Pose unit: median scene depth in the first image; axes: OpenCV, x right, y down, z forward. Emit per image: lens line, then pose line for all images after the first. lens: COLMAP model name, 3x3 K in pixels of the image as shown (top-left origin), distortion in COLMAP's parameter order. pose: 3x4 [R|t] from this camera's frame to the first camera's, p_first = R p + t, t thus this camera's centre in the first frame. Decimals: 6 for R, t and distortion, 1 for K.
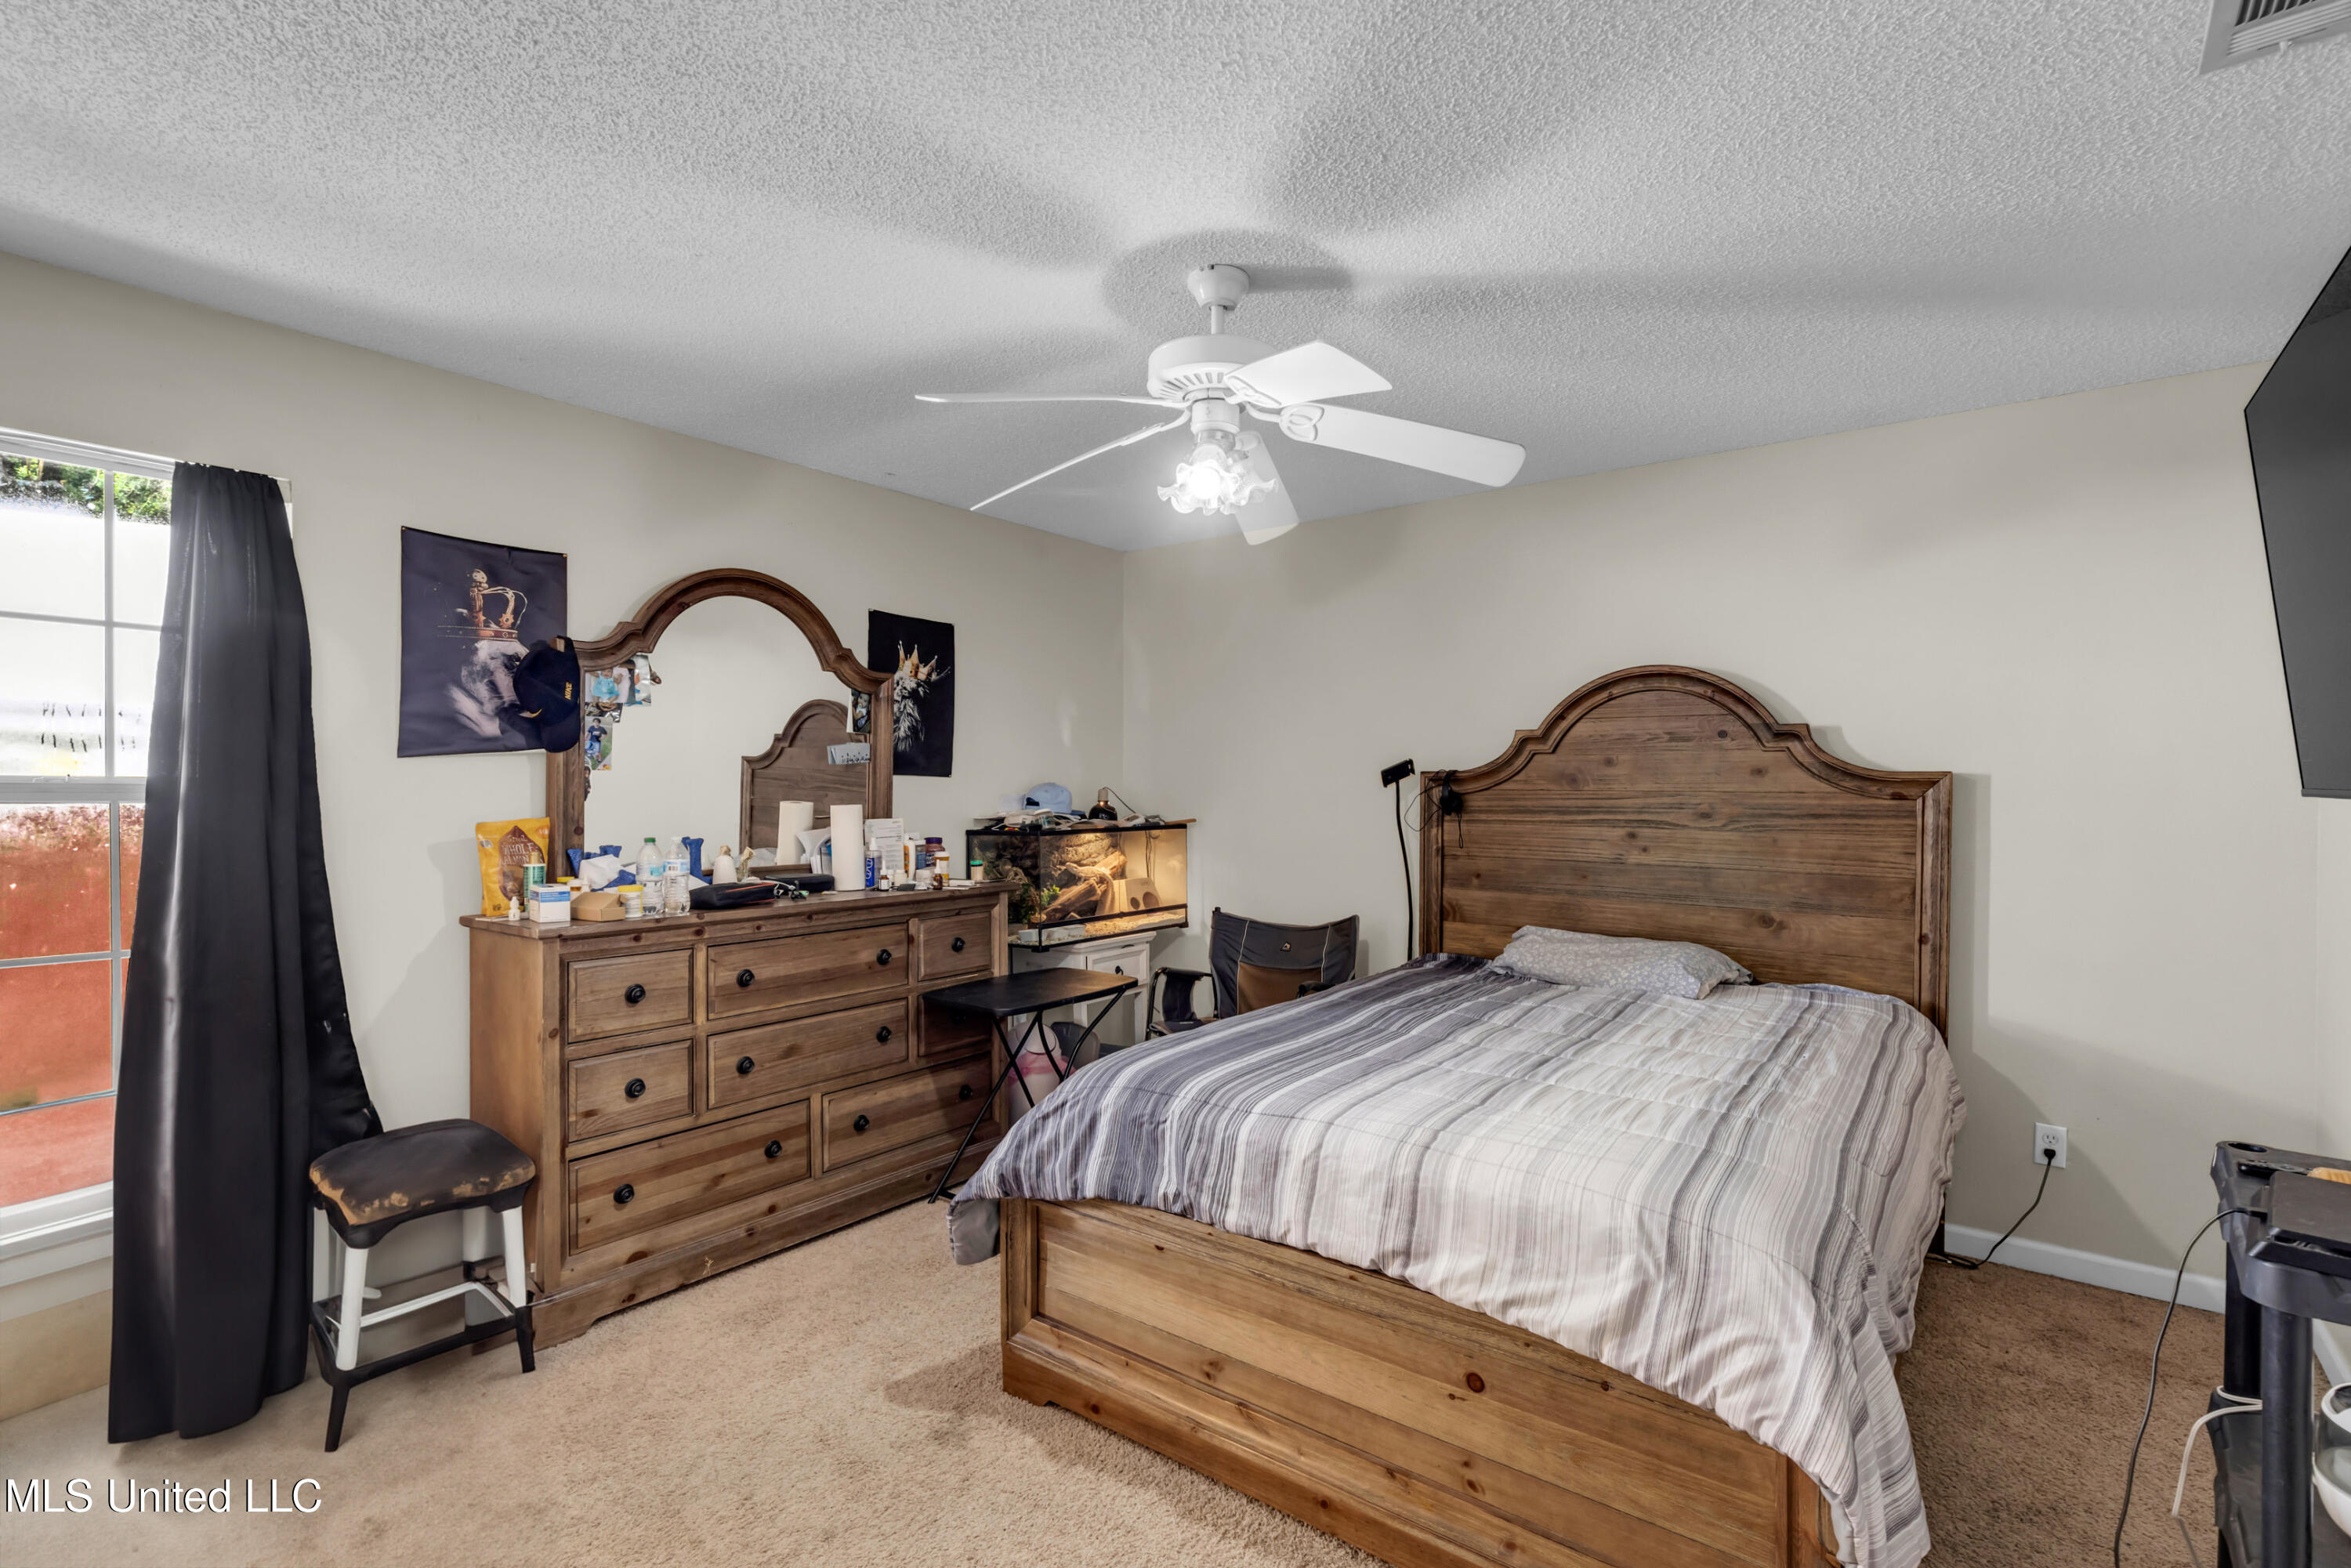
lens RADIAL K [[1086.4, 0, 1175.5], [0, 1086.4, 784.0], [0, 0, 1]] dist [0.001753, 0.000096]
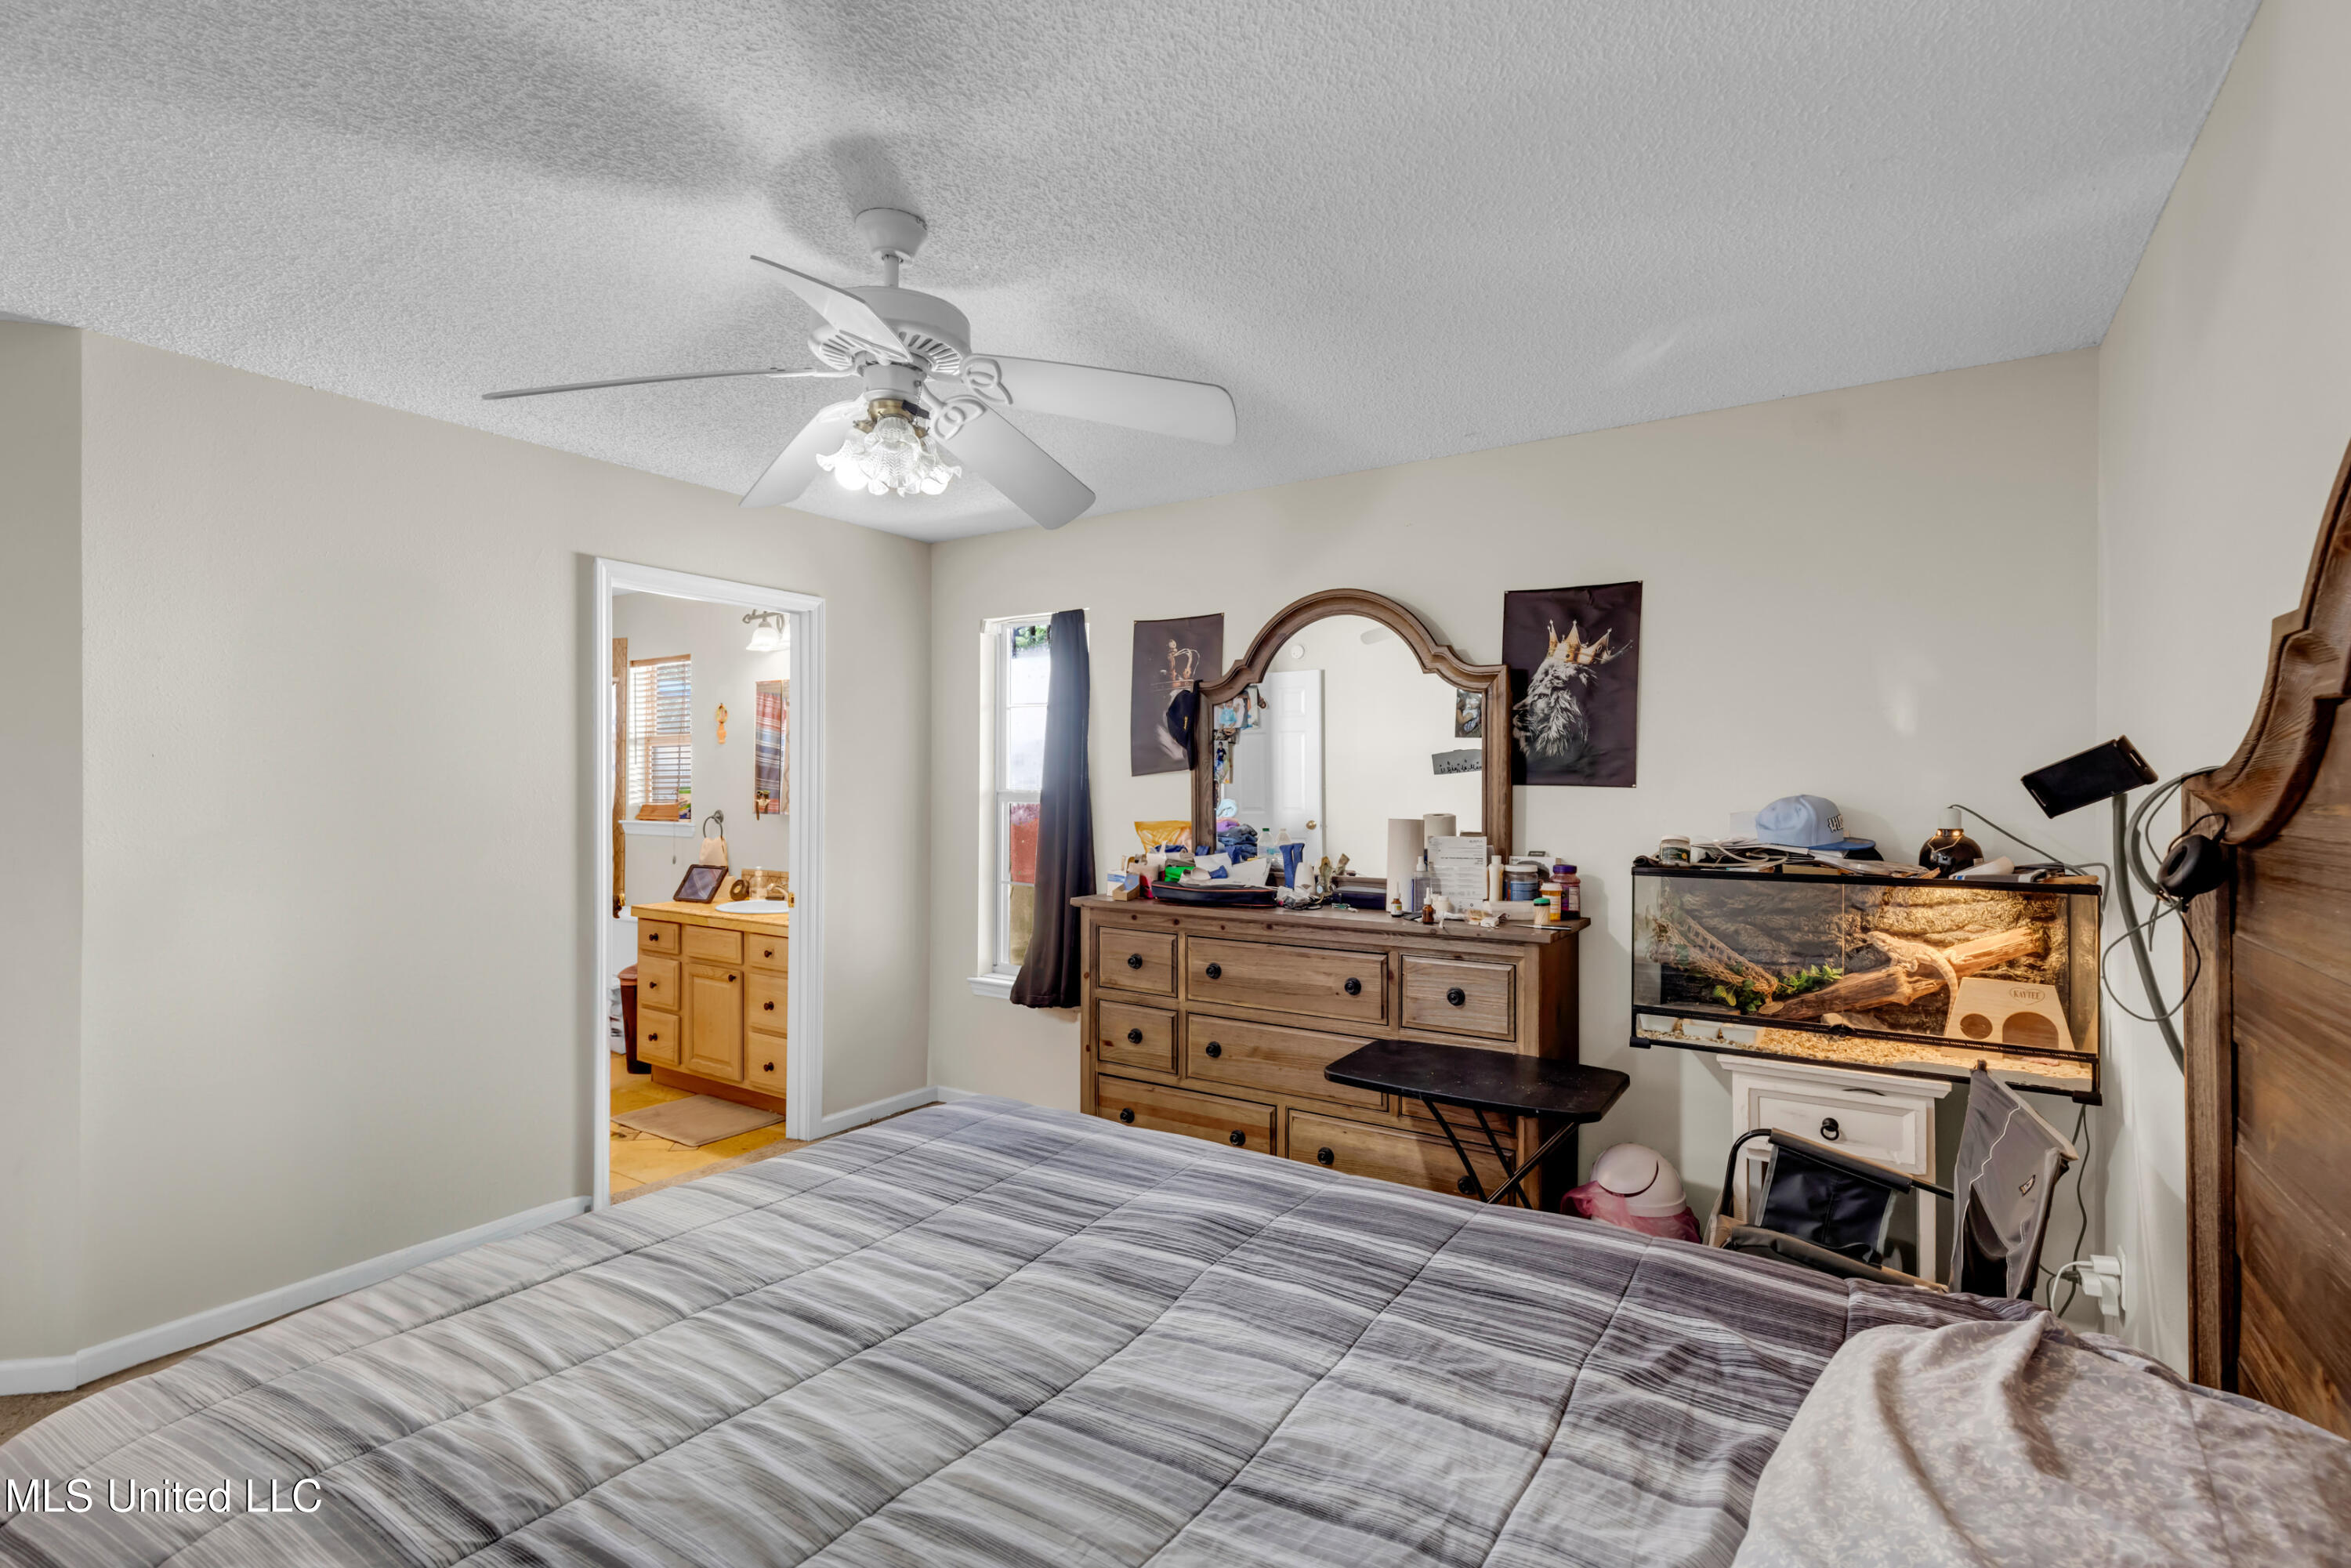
lens RADIAL K [[1062.3, 0, 1182.4], [0, 1062.3, 781.1], [0, 0, 1]] dist [0.011807, 0.000239]
pose [[0.083814, -0.004131, -0.996473, 0.663861], [0.000585, 0.999991, -0.004097, -0.010680], [0.996481, -0.000239, 0.083816, 0.845278]]
